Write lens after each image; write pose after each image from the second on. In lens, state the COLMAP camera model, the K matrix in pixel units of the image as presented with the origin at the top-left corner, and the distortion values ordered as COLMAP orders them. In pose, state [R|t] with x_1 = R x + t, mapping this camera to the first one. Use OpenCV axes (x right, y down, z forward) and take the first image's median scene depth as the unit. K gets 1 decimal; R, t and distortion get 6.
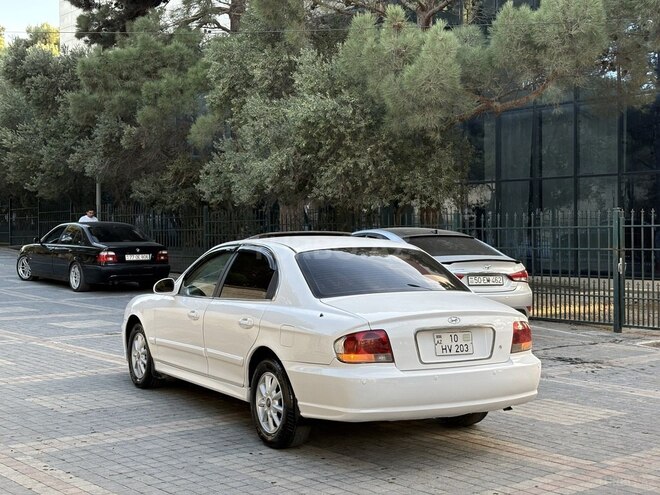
lens RADIAL K [[989.7, 0, 330.0], [0, 989.7, 247.5], [0, 0, 1]] dist [0.226918, -0.933864]
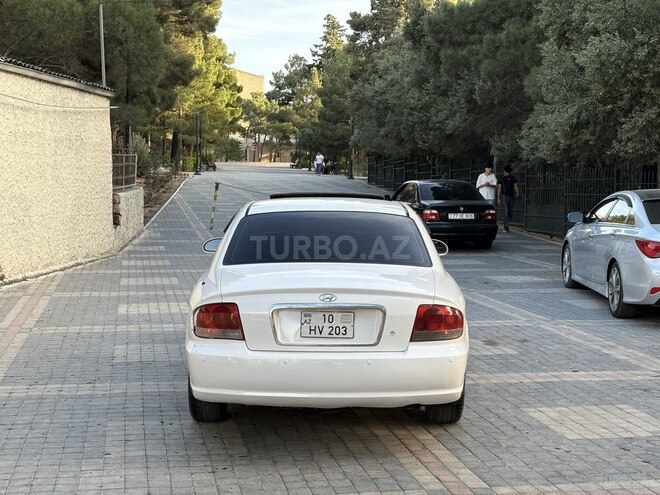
lens RADIAL K [[989.7, 0, 330.0], [0, 989.7, 247.5], [0, 0, 1]] dist [0.226918, -0.933864]
pose [[0.864609, 0.042849, -0.500615, 0.239937], [-0.021336, 0.998589, 0.048624, -0.005377], [0.501992, -0.031360, 0.864303, 0.111732]]
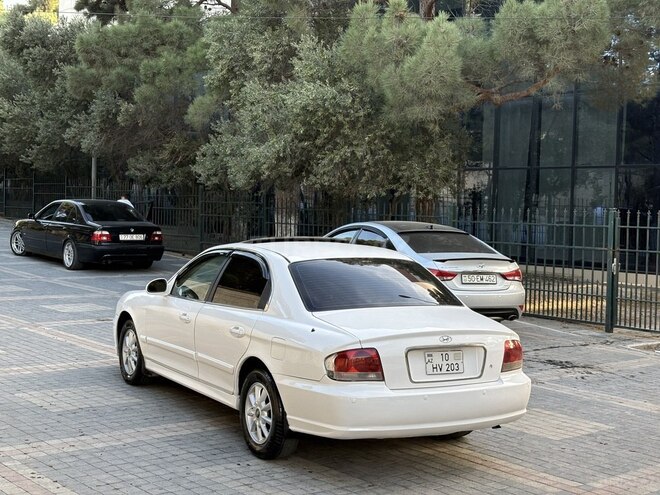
lens RADIAL K [[989.7, 0, 330.0], [0, 989.7, 247.5], [0, 0, 1]] dist [0.226918, -0.933864]
pose [[0.999534, 0.030065, 0.005372, 0.000224], [-0.030208, 0.999121, 0.029053, -0.019159], [-0.004494, -0.029201, 0.999563, 0.002162]]
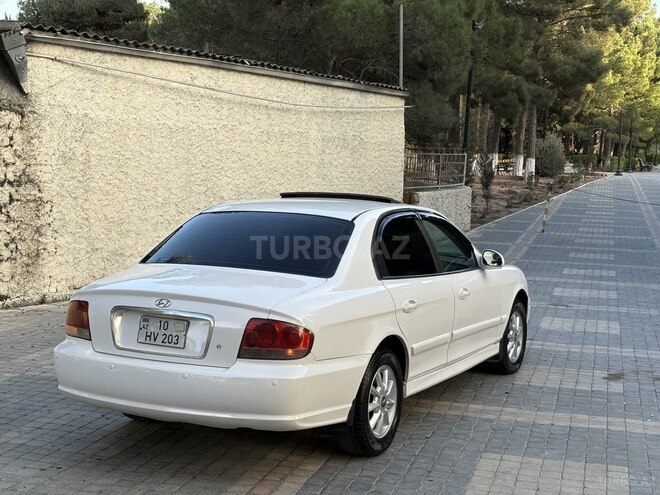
lens RADIAL K [[989.7, 0, 330.0], [0, 989.7, 247.5], [0, 0, 1]] dist [0.226918, -0.933864]
pose [[0.543444, 0.076946, -0.835911, 0.374770], [-0.043201, 0.997034, 0.063691, -0.012385], [0.838333, 0.001499, 0.545157, 0.291453]]
